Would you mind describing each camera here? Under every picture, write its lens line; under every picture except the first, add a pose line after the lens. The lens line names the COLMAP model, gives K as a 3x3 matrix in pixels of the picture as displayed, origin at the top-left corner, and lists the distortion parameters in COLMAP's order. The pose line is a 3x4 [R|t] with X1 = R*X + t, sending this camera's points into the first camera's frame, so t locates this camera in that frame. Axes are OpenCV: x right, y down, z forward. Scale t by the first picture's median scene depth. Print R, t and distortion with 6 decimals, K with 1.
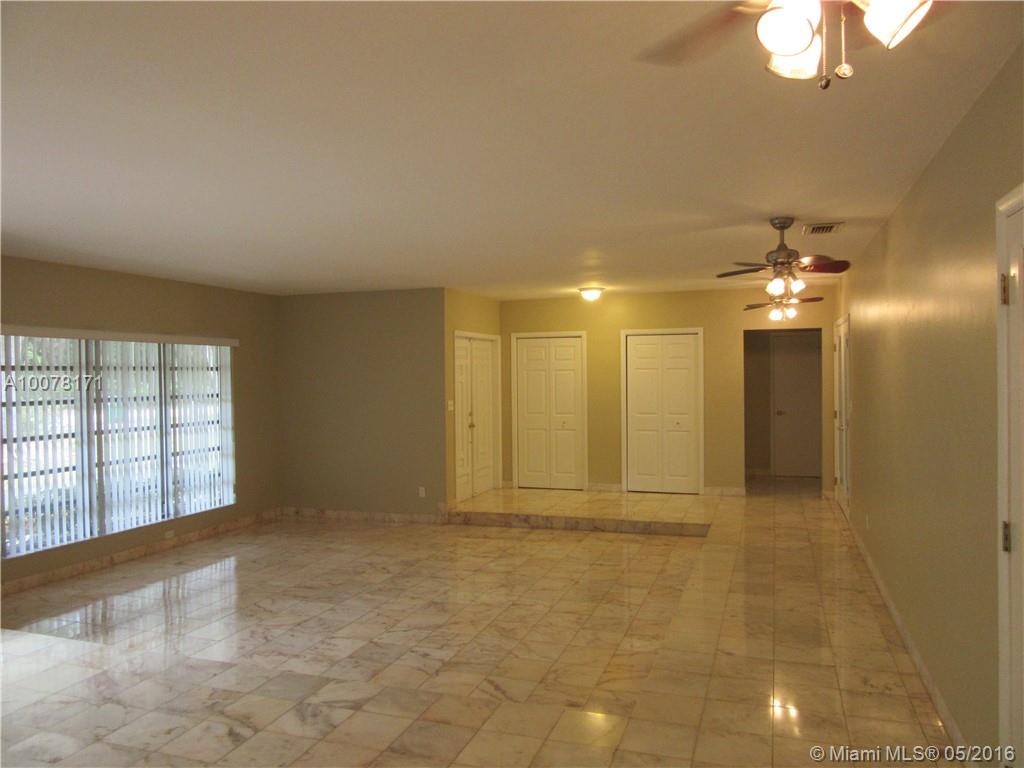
lens RADIAL K [[764.2, 0, 509.8], [0, 764.2, 384.9], [0, 0, 1]] dist [-0.029916, 0.015187]
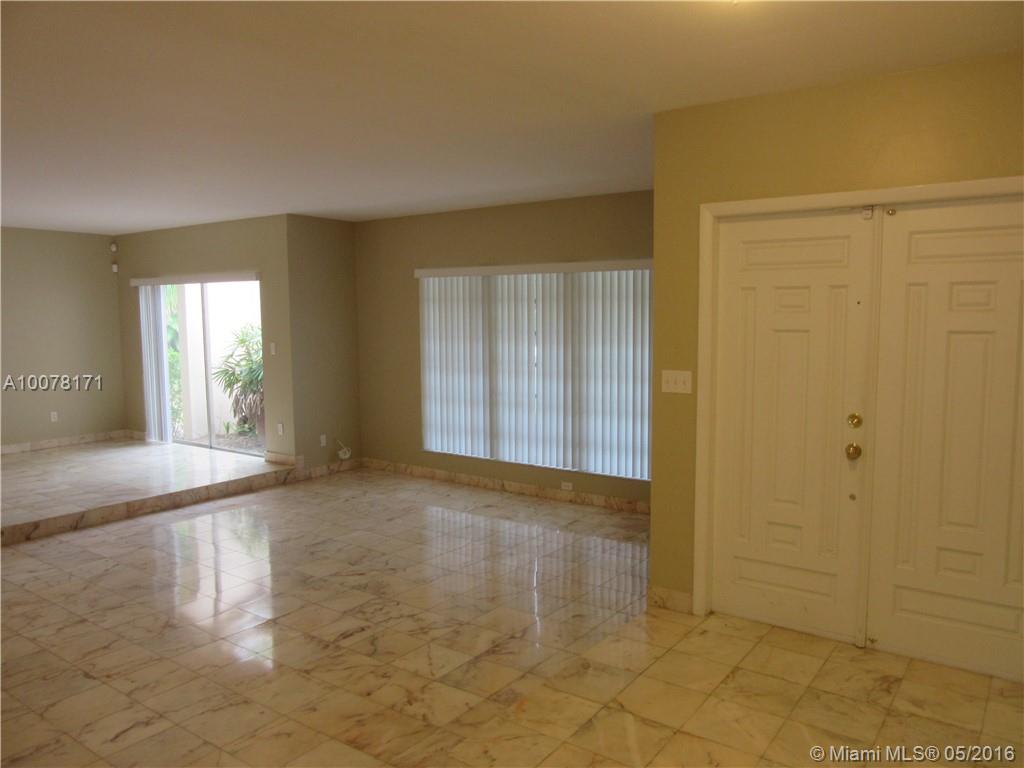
lens RADIAL K [[764.2, 0, 509.8], [0, 764.2, 384.9], [0, 0, 1]] dist [-0.029916, 0.015187]
pose [[-0.290806, 0.101990, -0.951331, 0.575409], [-0.005976, 0.994089, 0.108400, -0.027779], [0.956764, 0.037208, -0.288477, 1.622149]]
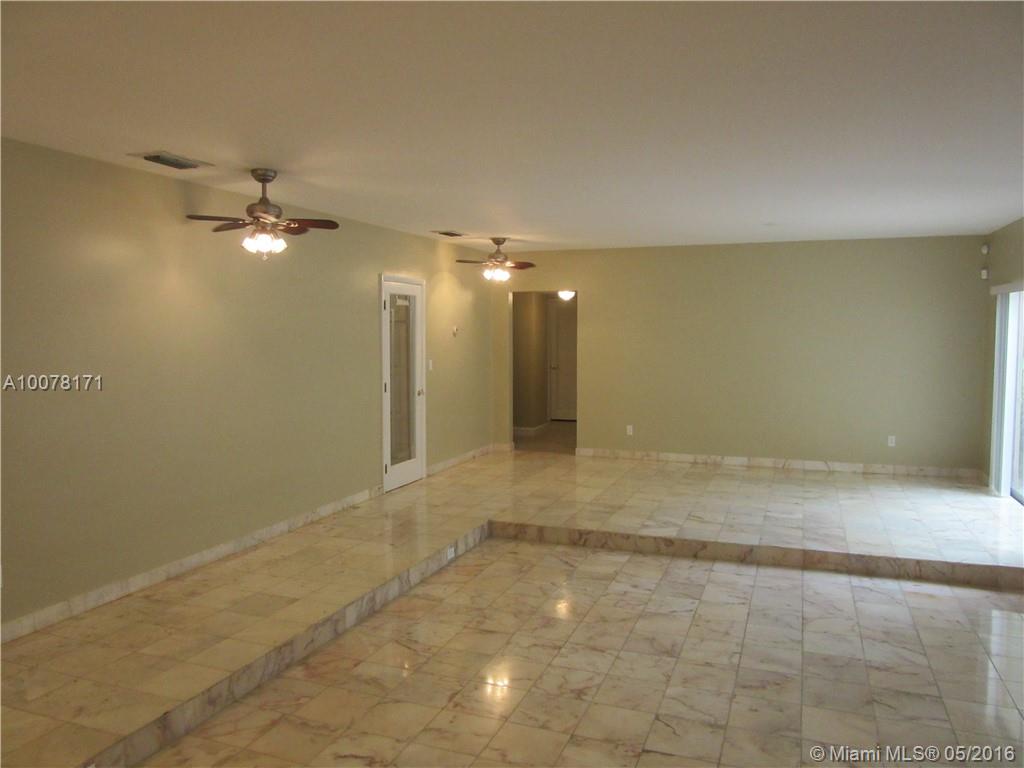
lens RADIAL K [[764.2, 0, 509.8], [0, 764.2, 384.9], [0, 0, 1]] dist [-0.029916, 0.015187]
pose [[-0.999228, 0.011321, 0.037616, 0.021709], [0.014596, 0.996017, 0.087962, -0.030202], [-0.036471, 0.088443, -0.995413, 1.723261]]
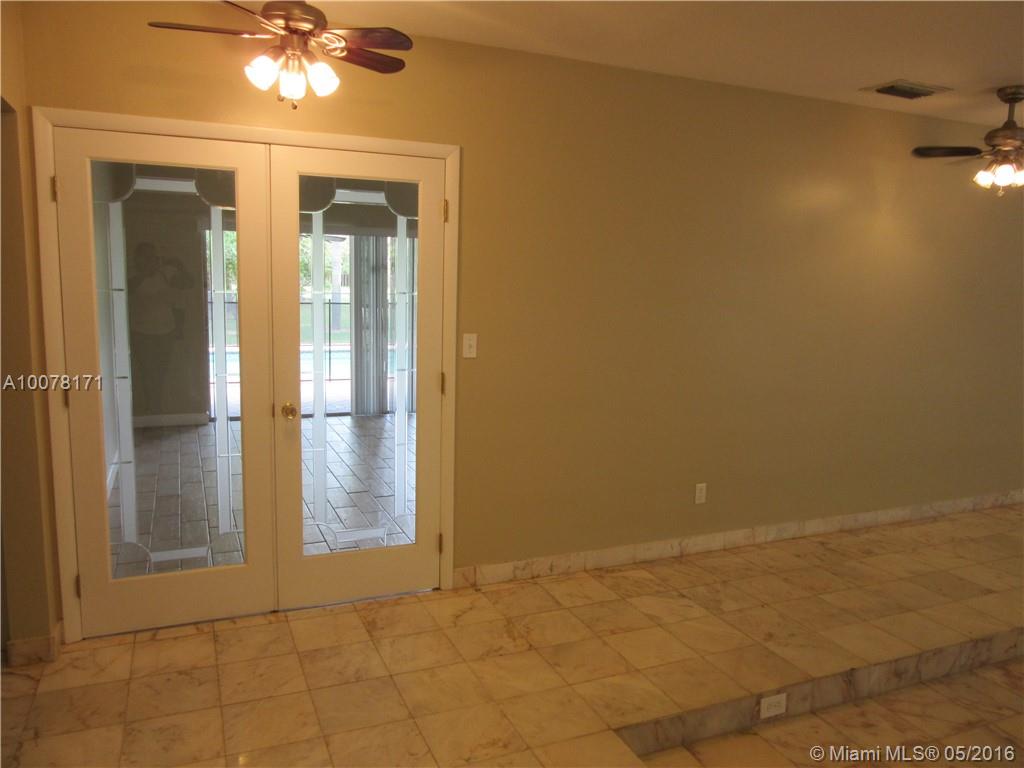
lens RADIAL K [[764.2, 0, 509.8], [0, 764.2, 384.9], [0, 0, 1]] dist [-0.029916, 0.015187]
pose [[-0.669426, -0.107774, 0.735020, 0.086365], [-0.001954, 0.989672, 0.143334, -0.022179], [-0.742876, 0.094516, -0.662723, 1.720046]]
